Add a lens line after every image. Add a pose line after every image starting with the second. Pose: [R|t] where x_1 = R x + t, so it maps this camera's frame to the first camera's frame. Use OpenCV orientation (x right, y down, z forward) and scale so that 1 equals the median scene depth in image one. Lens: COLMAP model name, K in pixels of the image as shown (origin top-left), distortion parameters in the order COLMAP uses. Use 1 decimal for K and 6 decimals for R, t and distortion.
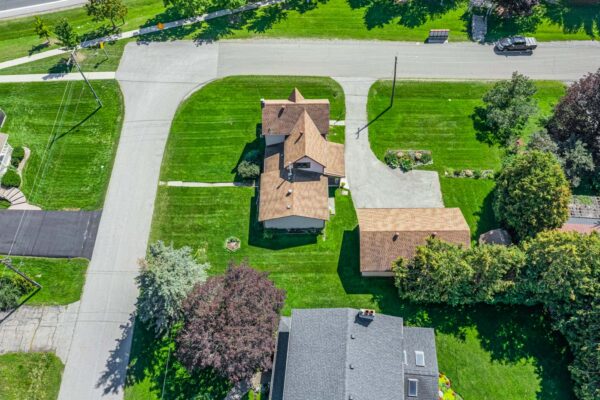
lens RADIAL K [[483.7, 0, 295.5], [0, 483.7, 194.4], [0, 0, 1]] dist [-0.026448, -0.004623]
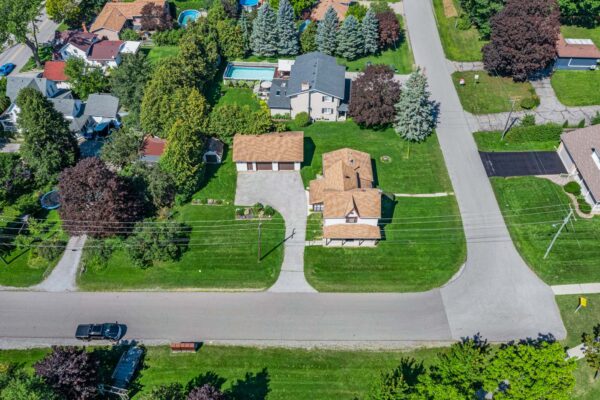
lens RADIAL K [[483.7, 0, 270.2], [0, 483.7, 203.1], [0, 0, 1]] dist [-0.026448, -0.004623]
pose [[-0.997799, 0.001898, 0.066287, 0.118080], [0.063298, -0.270748, 0.960567, -1.285865], [0.019771, 0.962648, 0.270032, 0.669268]]
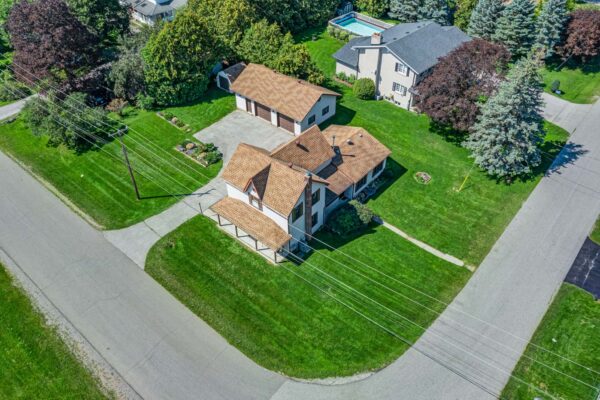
lens RADIAL K [[483.7, 0, 295.3], [0, 483.7, 188.8], [0, 0, 1]] dist [-0.026448, -0.004623]
pose [[-0.756299, -0.419725, 0.501840, -0.385182], [0.563929, -0.029376, 0.825301, -0.731706], [-0.331657, 0.907176, 0.258912, 0.801014]]
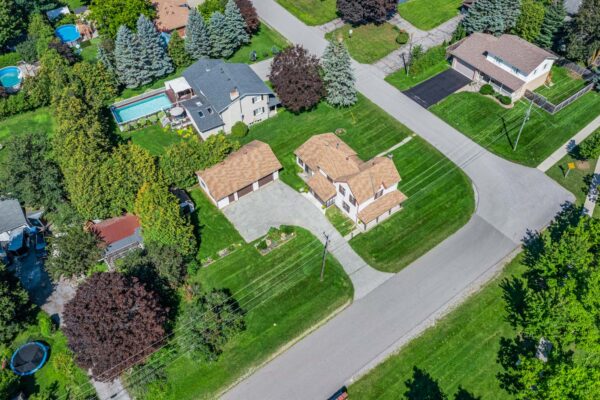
lens RADIAL K [[483.7, 0, 301.3], [0, 483.7, 203.3], [0, 0, 1]] dist [-0.026448, -0.004623]
pose [[-0.808808, 0.456480, -0.370752, 0.578131], [-0.488804, -0.171324, 0.855405, -1.070490], [0.326957, 0.873083, 0.361697, 0.568783]]
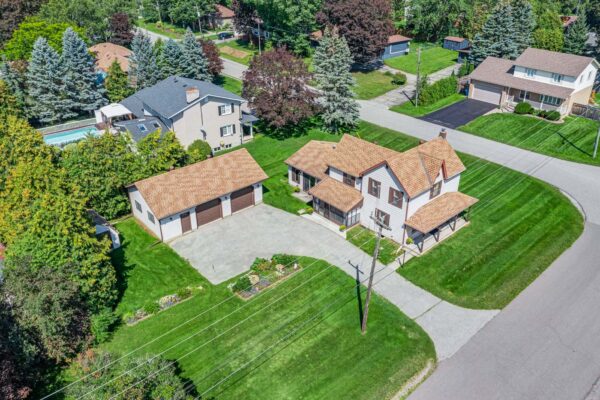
lens RADIAL K [[483.7, 0, 302.2], [0, 483.7, 202.8], [0, 0, 1]] dist [-0.026448, -0.004623]
pose [[-0.746646, 0.333777, -0.575424, 0.536890], [-0.558928, 0.154287, 0.814736, -0.629873], [0.360721, 0.929940, 0.071359, 0.920783]]
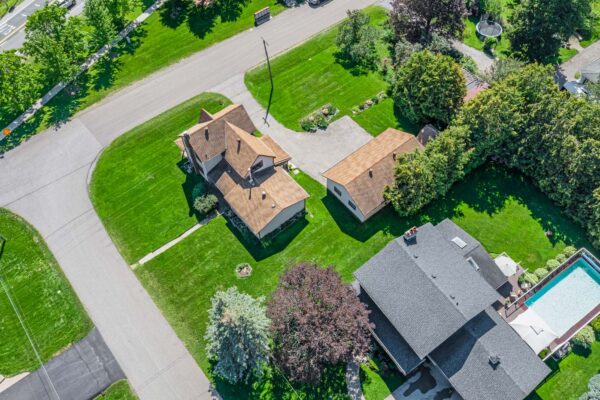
lens RADIAL K [[483.7, 0, 298.5], [0, 483.7, 199.4], [0, 0, 1]] dist [-0.026448, -0.004623]
pose [[0.771936, -0.530169, 0.350763, -0.289148], [0.540835, 0.837695, 0.075920, -0.029902], [-0.334083, 0.131100, 0.933382, 0.029556]]
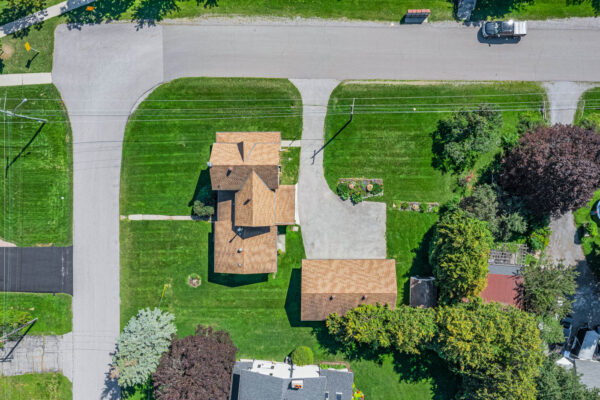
lens RADIAL K [[483.7, 0, 312.4], [0, 483.7, 191.2], [0, 0, 1]] dist [-0.026448, -0.004623]
pose [[0.999883, 0.004571, 0.014604, 0.121839], [-0.011552, 0.851317, 0.524525, -0.629207], [-0.010035, -0.524632, 0.851270, 0.128368]]
